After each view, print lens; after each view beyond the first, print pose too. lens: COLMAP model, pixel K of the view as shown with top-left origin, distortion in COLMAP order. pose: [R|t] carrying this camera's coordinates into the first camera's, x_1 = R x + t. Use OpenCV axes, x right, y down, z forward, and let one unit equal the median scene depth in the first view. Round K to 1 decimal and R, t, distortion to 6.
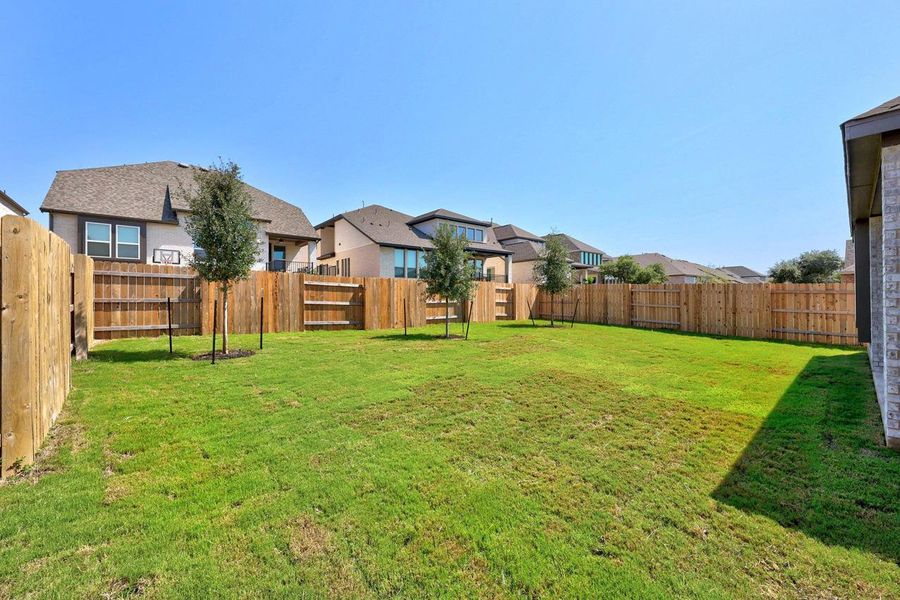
lens RADIAL K [[362.9, 0, 433.4], [0, 362.9, 300.1], [0, 0, 1]] dist [-0.000792, -0.000056]
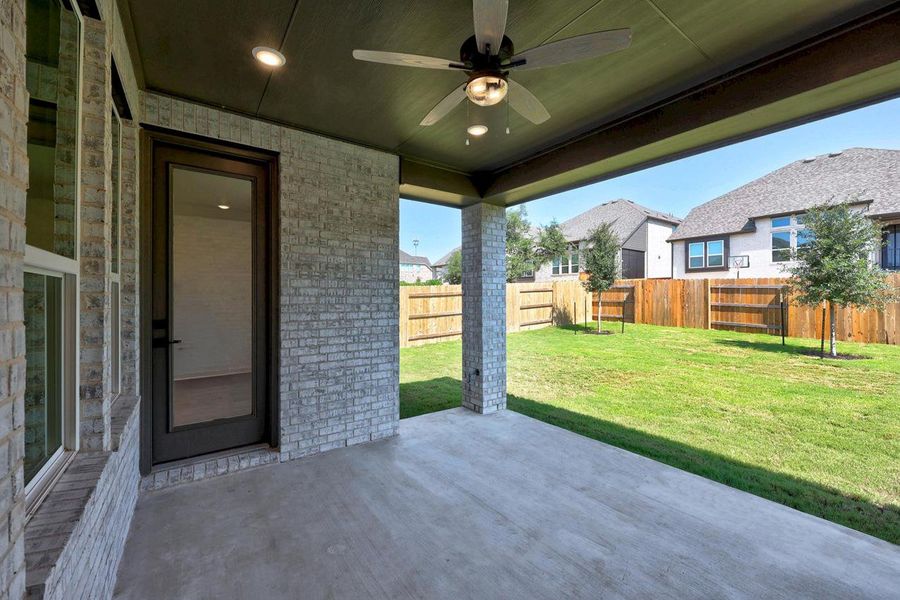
lens RADIAL K [[341.4, 0, 447.2], [0, 341.4, 299.1], [0, 0, 1]] dist [-0.000936, -0.000054]
pose [[-0.095331, 0.010082, -0.995395, 0.536092], [0.004608, 0.999942, 0.009686, -0.015790], [0.995435, -0.003663, -0.095372, 0.188835]]
